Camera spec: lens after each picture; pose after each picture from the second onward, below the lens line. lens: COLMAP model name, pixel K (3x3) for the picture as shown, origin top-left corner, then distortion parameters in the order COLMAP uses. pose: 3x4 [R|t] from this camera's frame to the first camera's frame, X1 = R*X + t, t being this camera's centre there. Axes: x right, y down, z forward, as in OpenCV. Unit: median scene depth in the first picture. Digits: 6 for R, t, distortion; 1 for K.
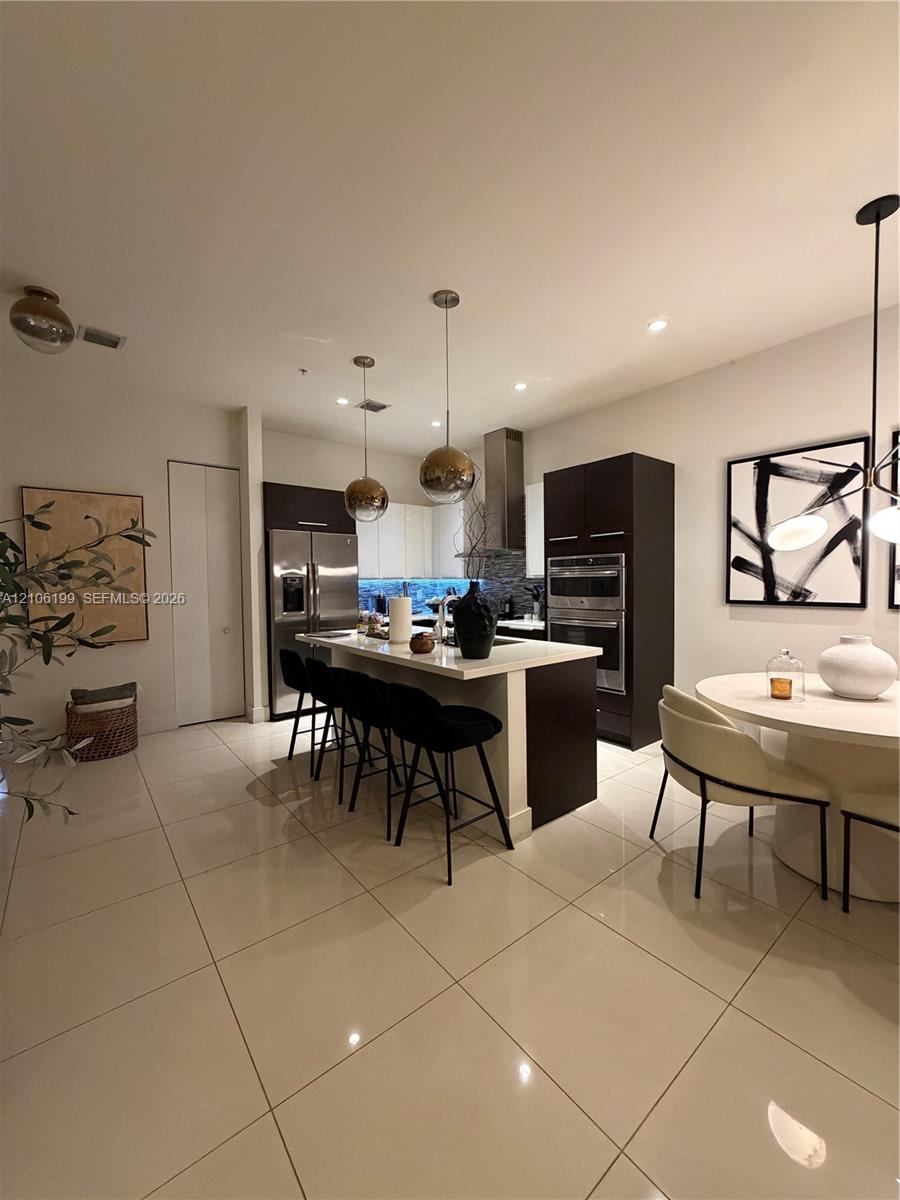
lens RADIAL K [[468.4, 0, 449.9], [0, 468.4, 598.3], [0, 0, 1]] dist [-0.007326, 0.000117]
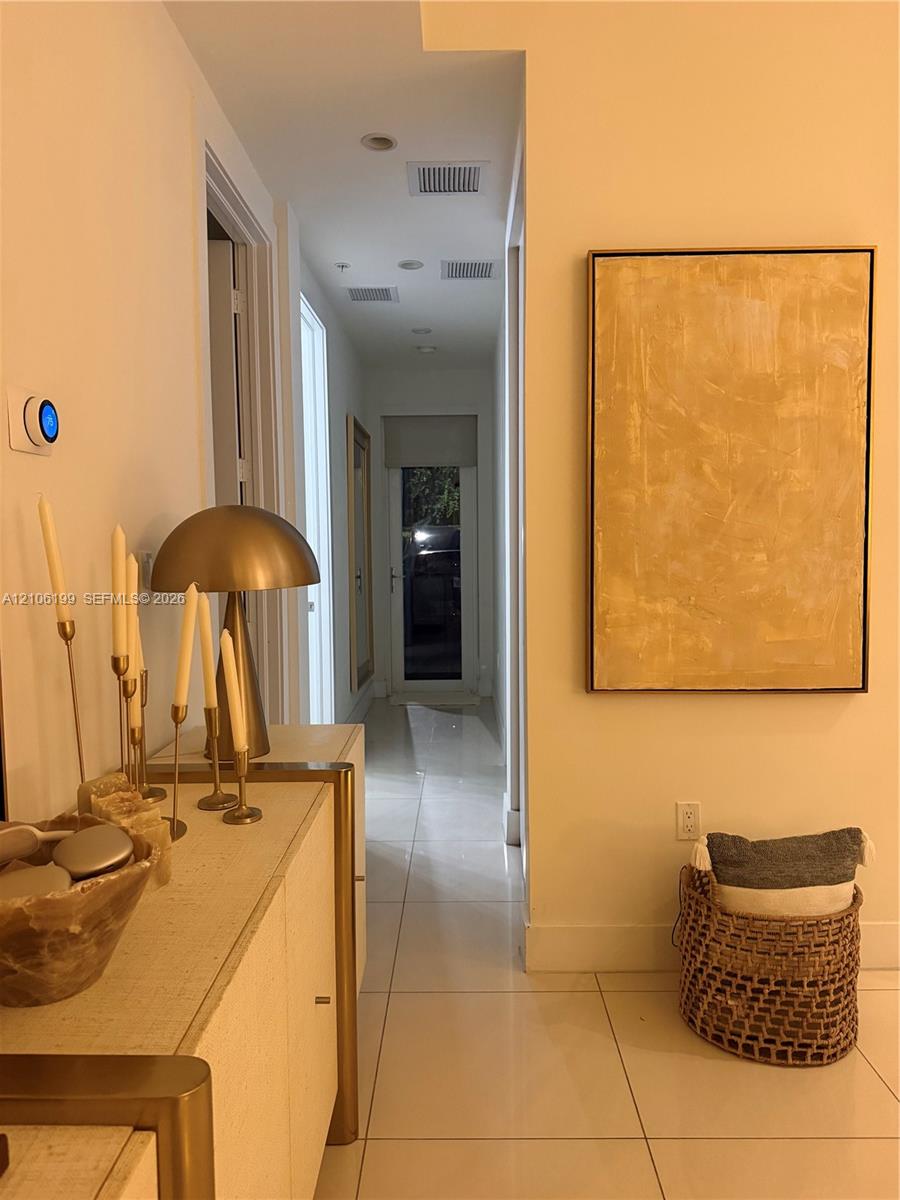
lens RADIAL K [[830.6, 0, 450.0], [0, 830.6, 594.9], [0, 0, 1]] dist [0.050804, -0.070721]
pose [[0.780817, 0.056127, -0.622234, -0.577679], [-0.027569, 0.998082, 0.055435, -0.005328], [0.624152, -0.026131, 0.780866, 0.404212]]
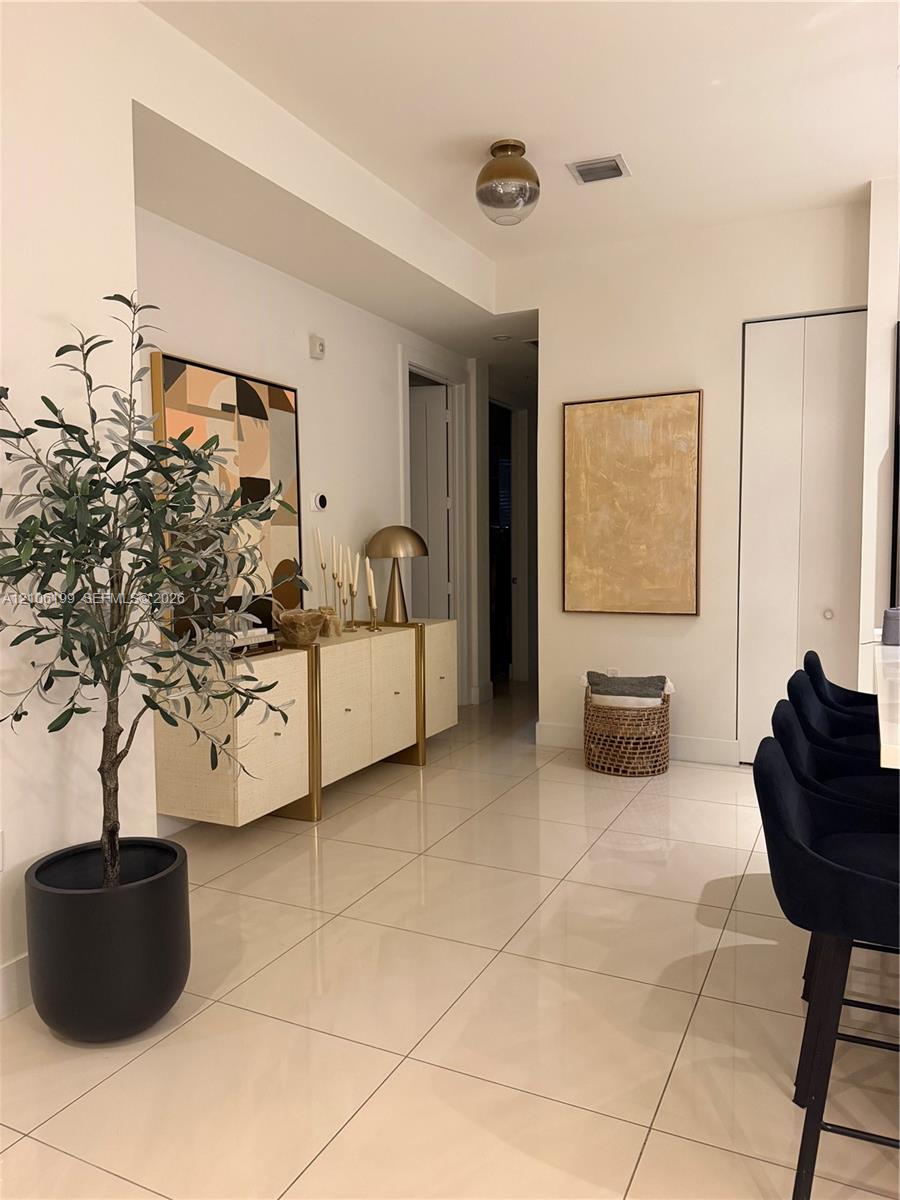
lens RADIAL K [[830.6, 0, 462.2], [0, 830.6, 614.5], [0, 0, 1]] dist [0.050804, -0.070721]
pose [[0.436803, 0.091173, -0.894925, 0.279386], [-0.027548, 0.995740, 0.087998, -0.007141], [0.899135, -0.013784, 0.437453, 0.229524]]
